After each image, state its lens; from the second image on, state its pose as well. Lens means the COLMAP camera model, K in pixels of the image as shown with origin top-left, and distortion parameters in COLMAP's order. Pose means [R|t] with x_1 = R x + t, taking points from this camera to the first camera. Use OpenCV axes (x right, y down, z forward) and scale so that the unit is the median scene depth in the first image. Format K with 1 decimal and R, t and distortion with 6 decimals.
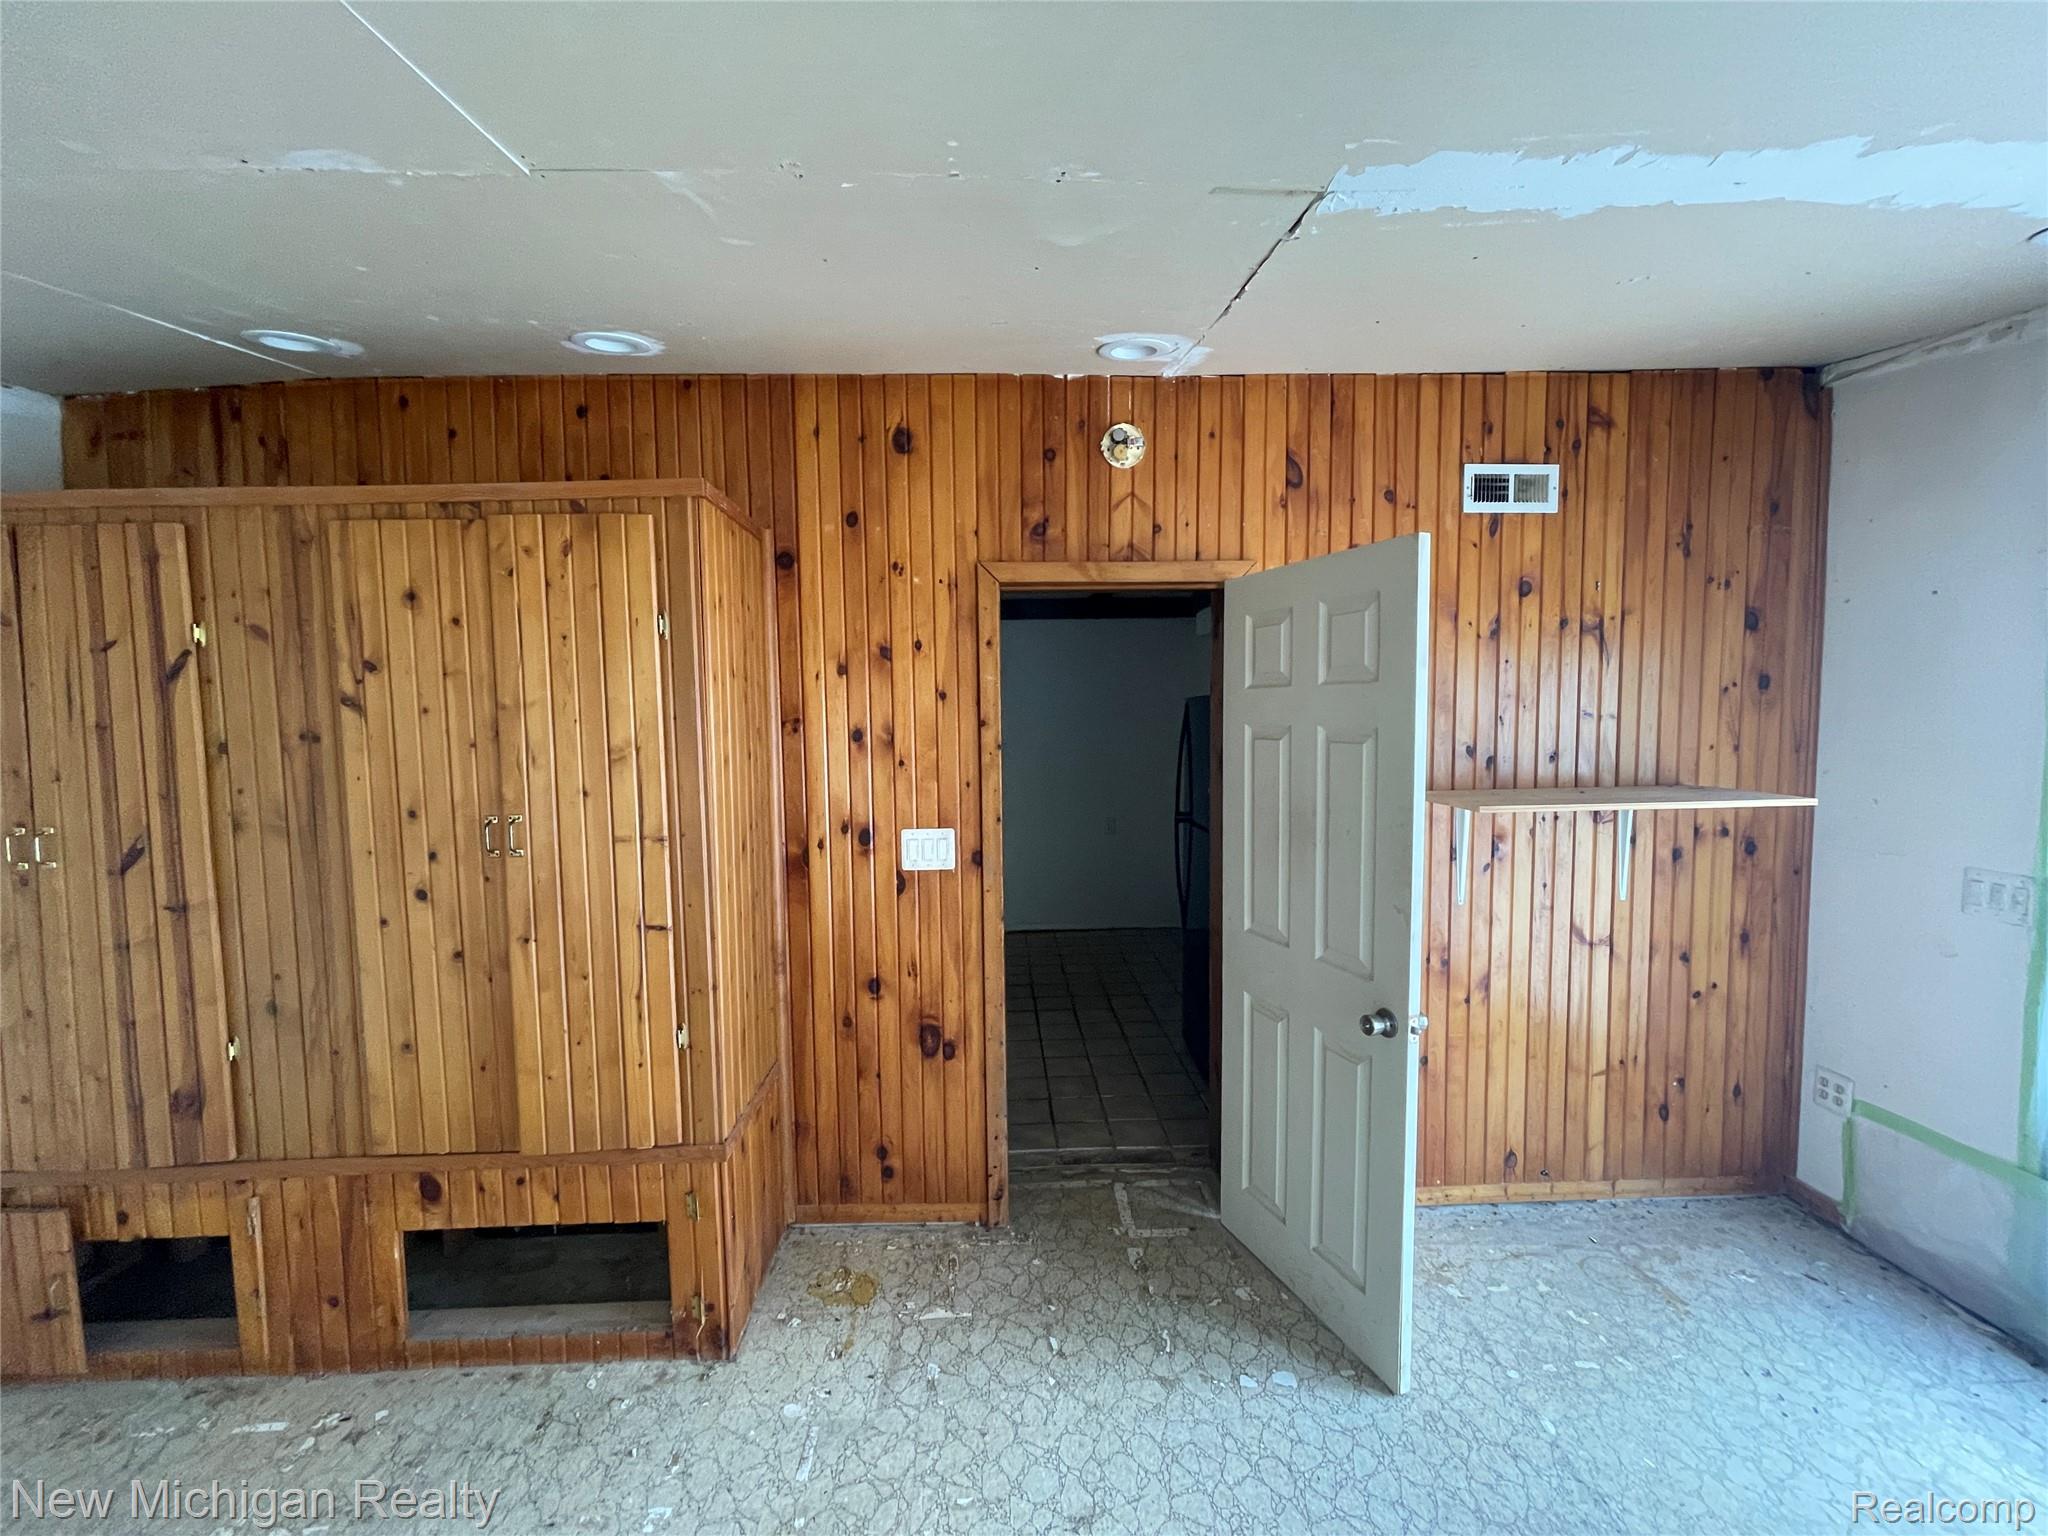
lens RADIAL K [[825.1, 0, 1020.3], [0, 825.1, 763.6], [0, 0, 1]] dist [-0.000268, 0.000388]
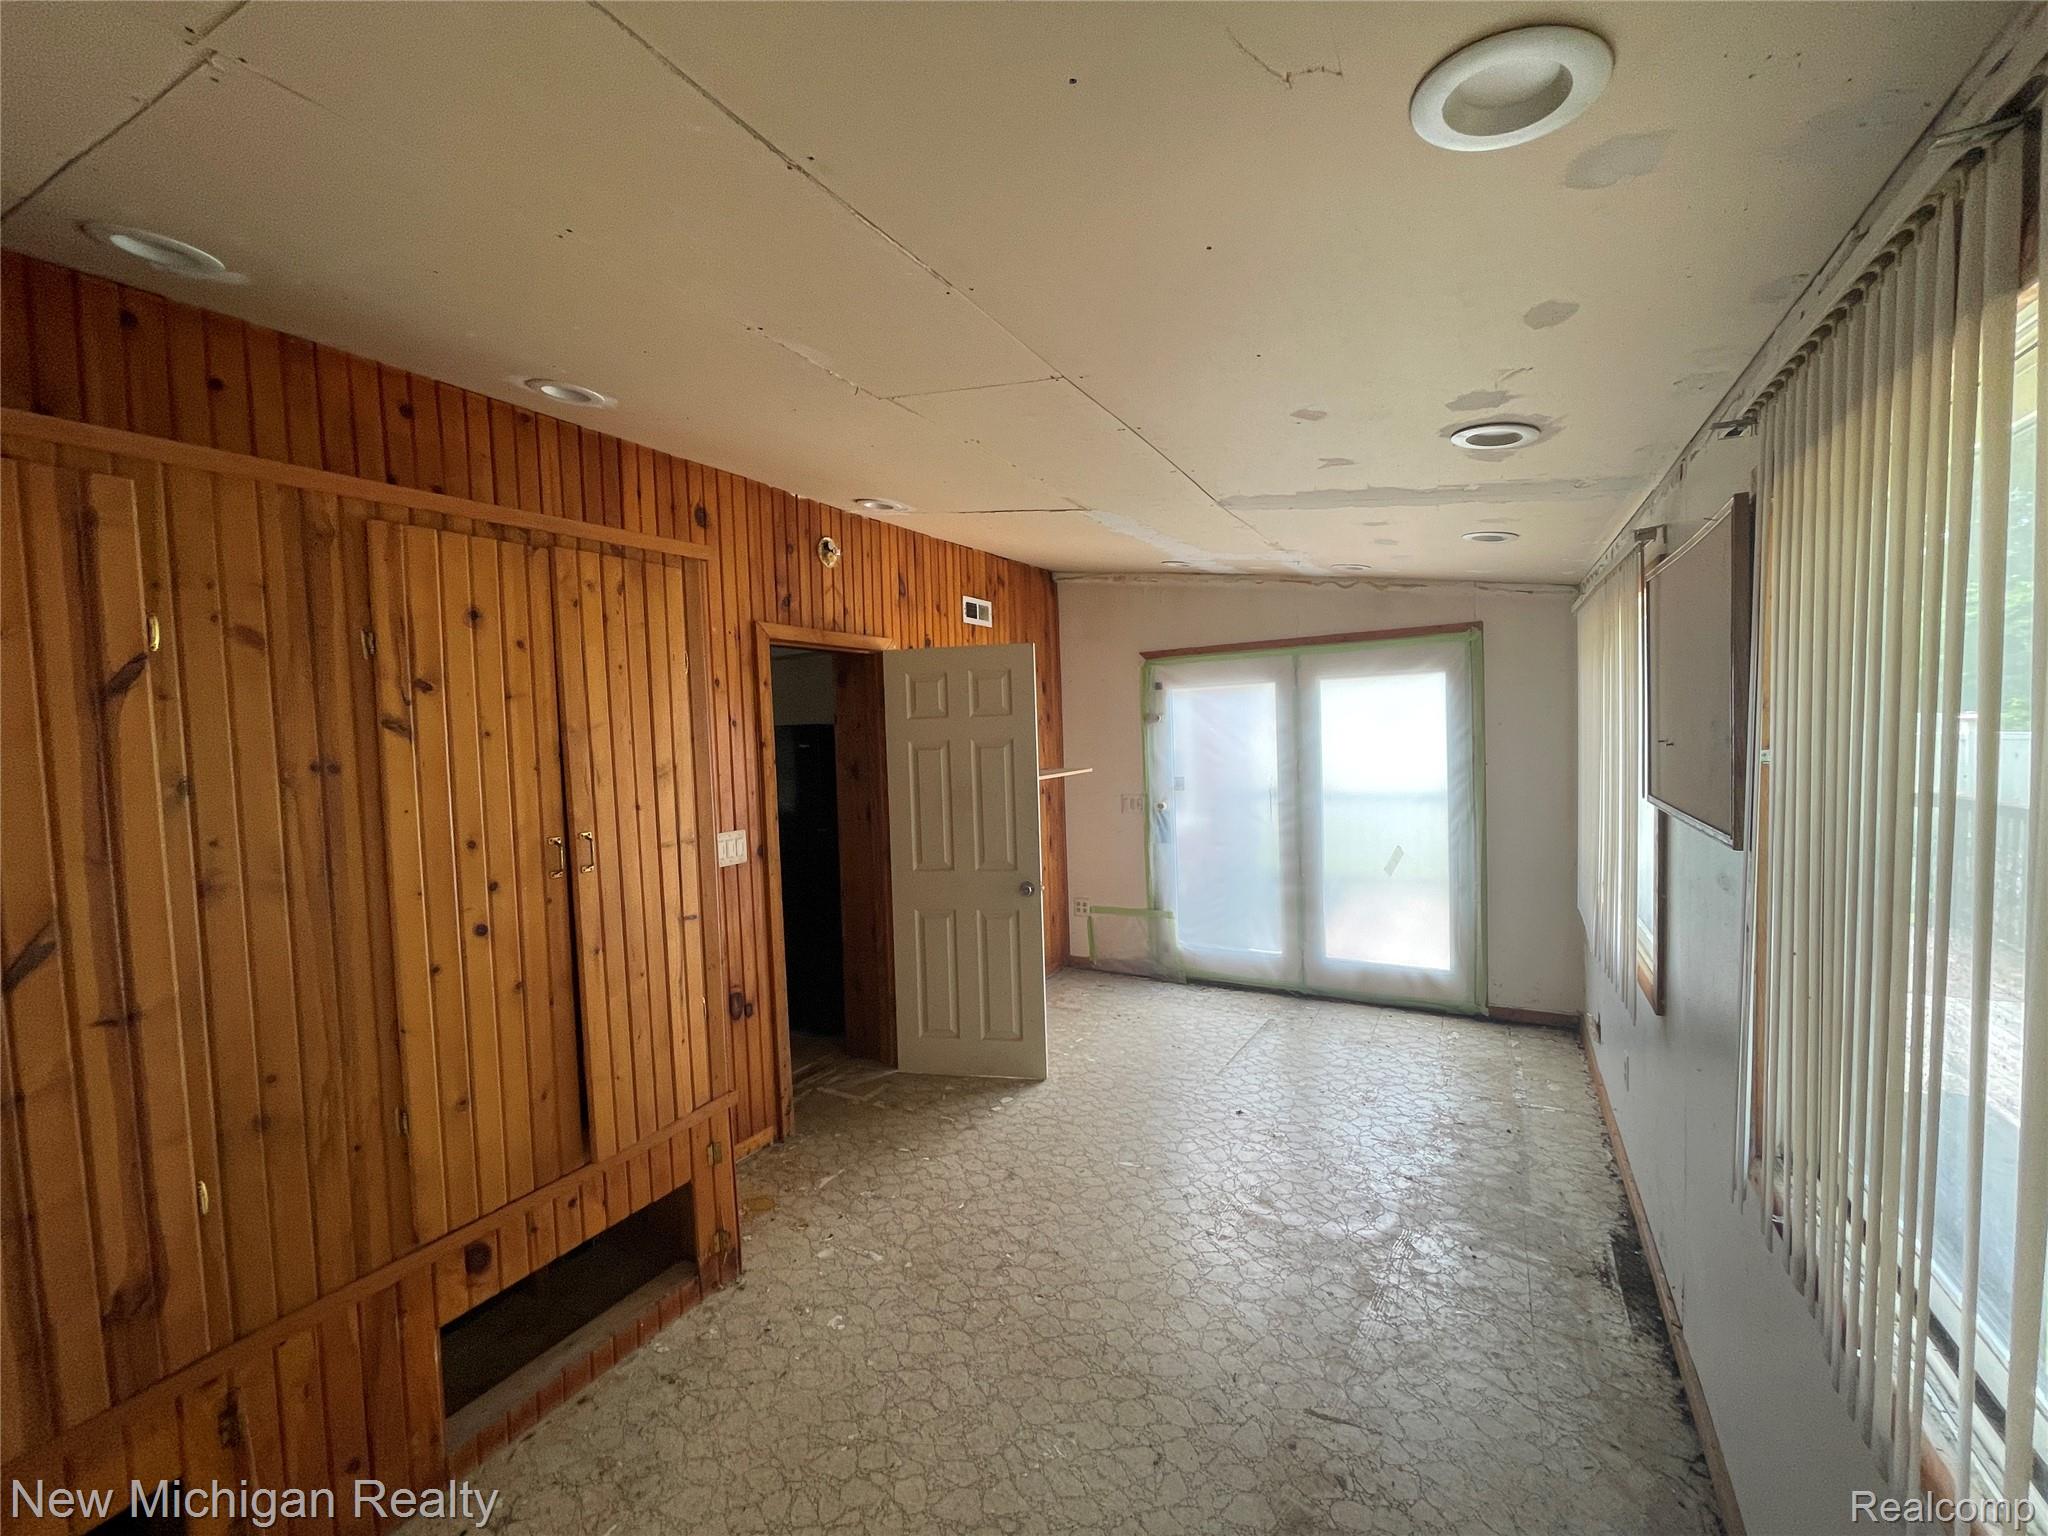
lens RADIAL K [[825.1, 0, 1020.3], [0, 825.1, 763.6], [0, 0, 1]] dist [-0.000268, 0.000388]
pose [[0.524467, -0.039125, 0.850531, -1.142740], [0.081086, 0.996698, -0.004151, 0.022783], [-0.847561, 0.071143, 0.525908, -0.026320]]
